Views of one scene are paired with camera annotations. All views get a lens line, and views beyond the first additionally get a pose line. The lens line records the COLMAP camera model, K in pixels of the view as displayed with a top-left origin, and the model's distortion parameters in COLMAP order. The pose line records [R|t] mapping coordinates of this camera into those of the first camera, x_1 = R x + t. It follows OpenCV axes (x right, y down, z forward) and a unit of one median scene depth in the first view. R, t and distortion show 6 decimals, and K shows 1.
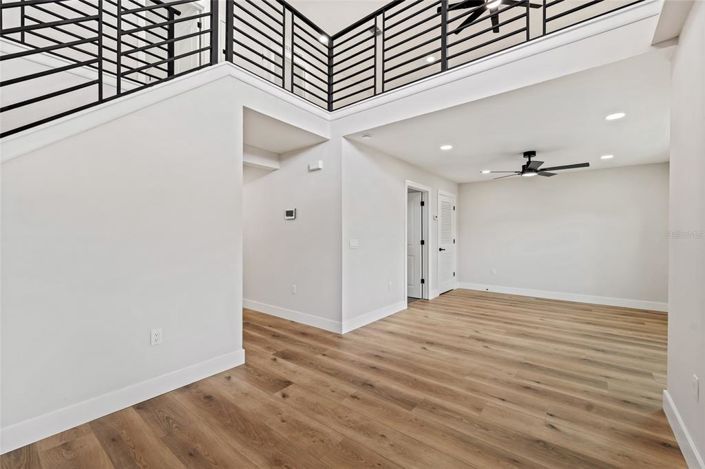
lens RADIAL K [[288.7, 0, 353.0], [0, 288.7, 236.5], [0, 0, 1]] dist [-0.002180, -0.000144]
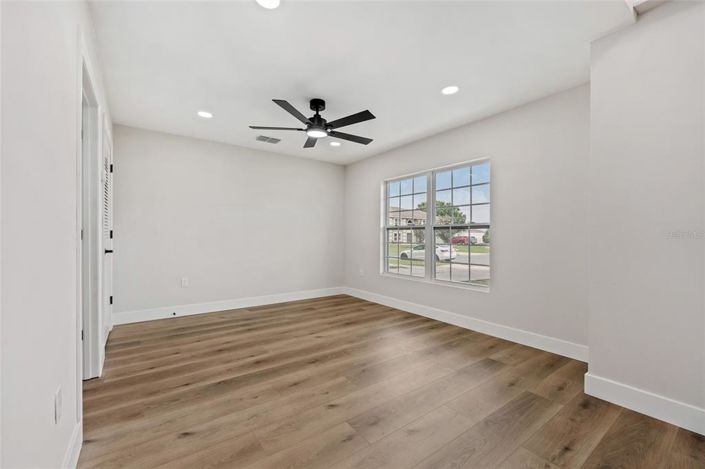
lens RADIAL K [[288.7, 0, 353.0], [0, 288.7, 236.5], [0, 0, 1]] dist [-0.002180, -0.000144]
pose [[0.261091, -0.001436, 0.965313, -0.054813], [-0.001989, 0.999996, 0.002025, 0.038482], [-0.965312, -0.002449, 0.261088, 0.992159]]
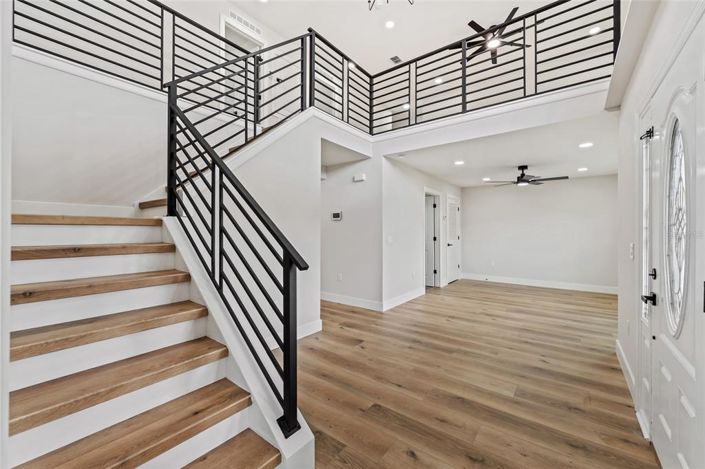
lens RADIAL K [[274.5, 0, 374.7], [0, 274.5, 229.2], [0, 0, 1]] dist [-0.001839, -0.000218]
pose [[0.997911, 0.001828, 0.064576, -0.160195], [-0.000937, 0.999904, -0.013824, -0.006785], [-0.064595, 0.013735, 0.997817, -0.214380]]
